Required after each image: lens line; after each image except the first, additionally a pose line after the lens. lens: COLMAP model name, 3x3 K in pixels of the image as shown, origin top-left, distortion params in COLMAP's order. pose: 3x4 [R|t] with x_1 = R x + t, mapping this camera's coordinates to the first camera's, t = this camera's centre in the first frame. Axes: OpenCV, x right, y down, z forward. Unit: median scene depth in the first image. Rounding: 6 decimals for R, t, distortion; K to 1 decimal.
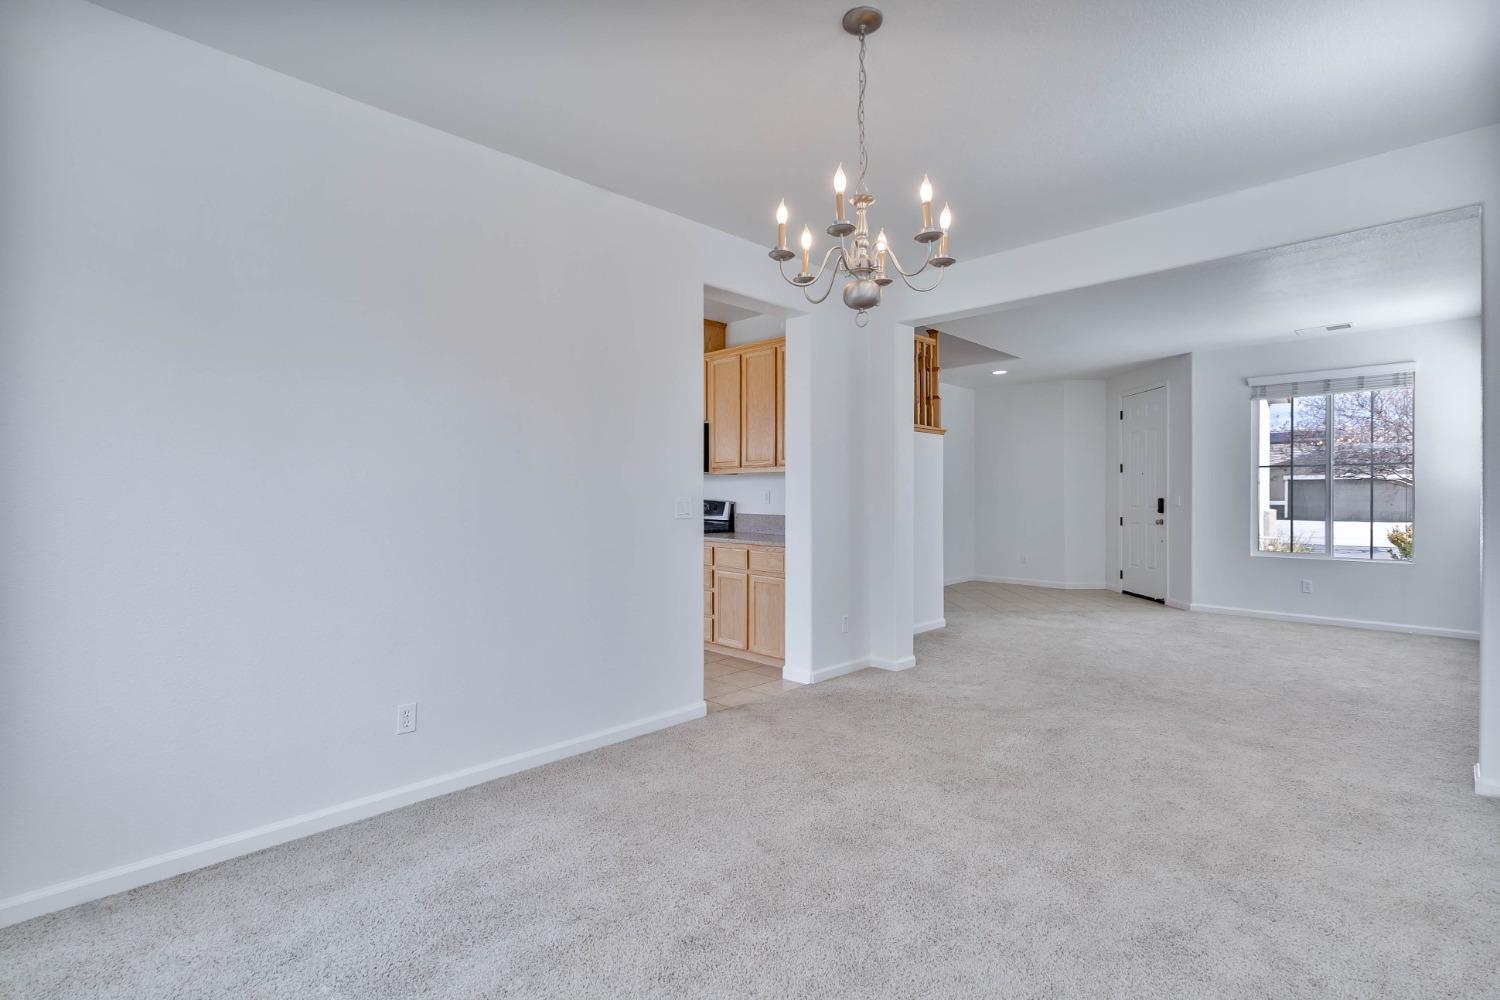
lens RADIAL K [[690.7, 0, 741.8], [0, 690.7, 481.1], [0, 0, 1]] dist [0.000951, -0.000119]
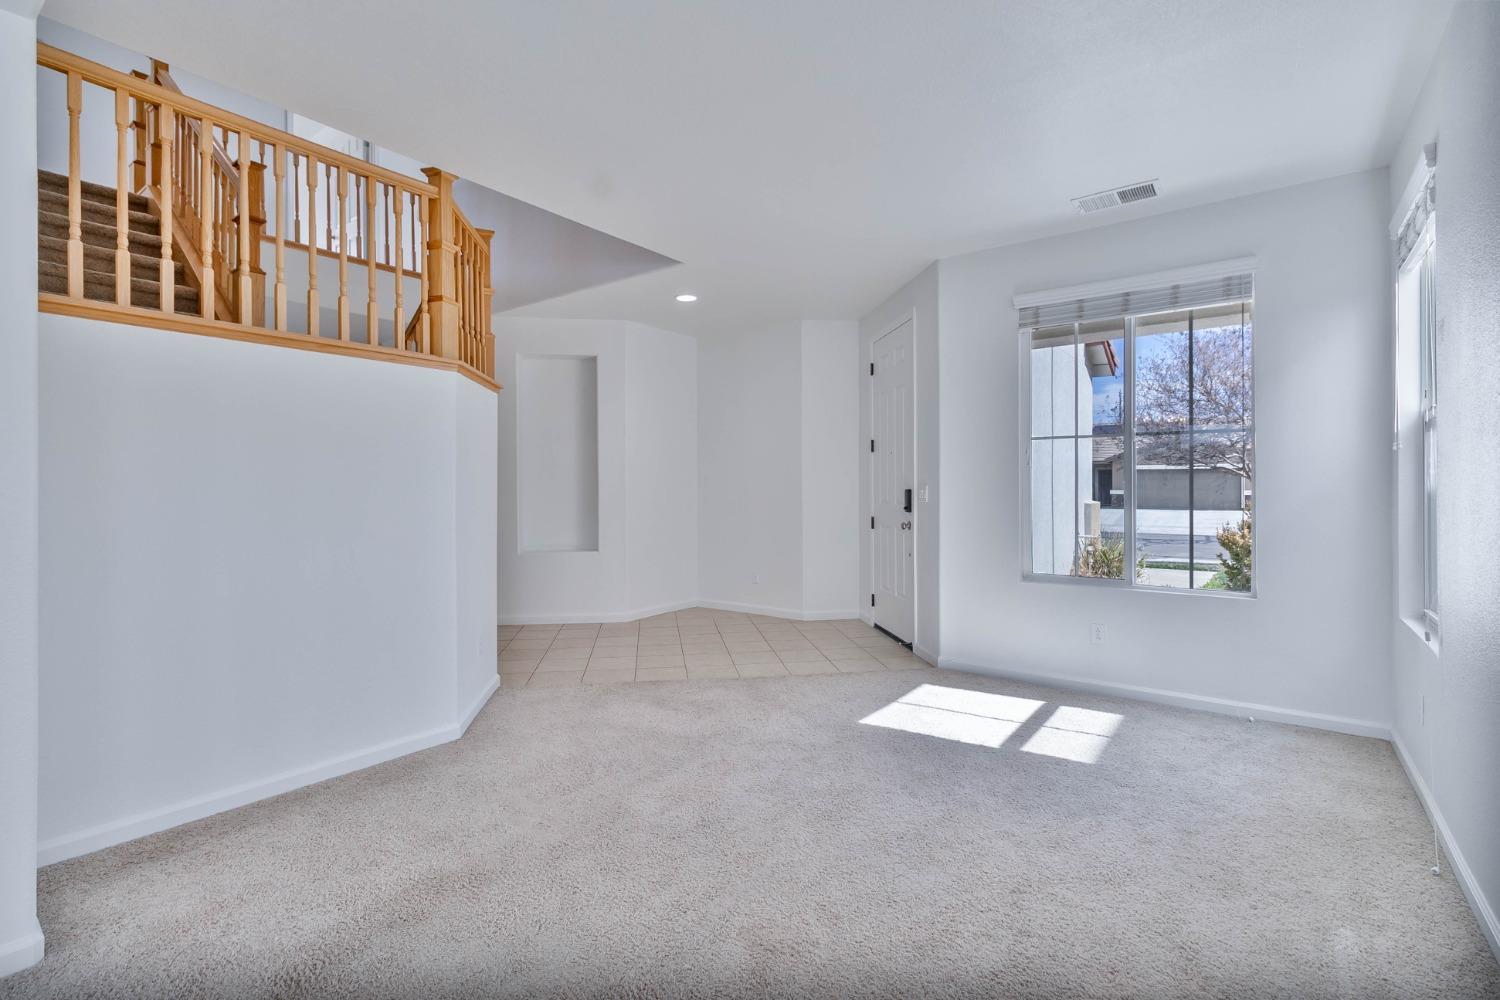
lens RADIAL K [[672.8, 0, 746.1], [0, 672.8, 475.9], [0, 0, 1]] dist [0.001093, 0.000140]
pose [[0.990305, -0.003430, 0.138866, 0.360246], [0.003322, 0.999994, 0.001014, 0.010754], [-0.138869, -0.000542, 0.990311, 0.382554]]
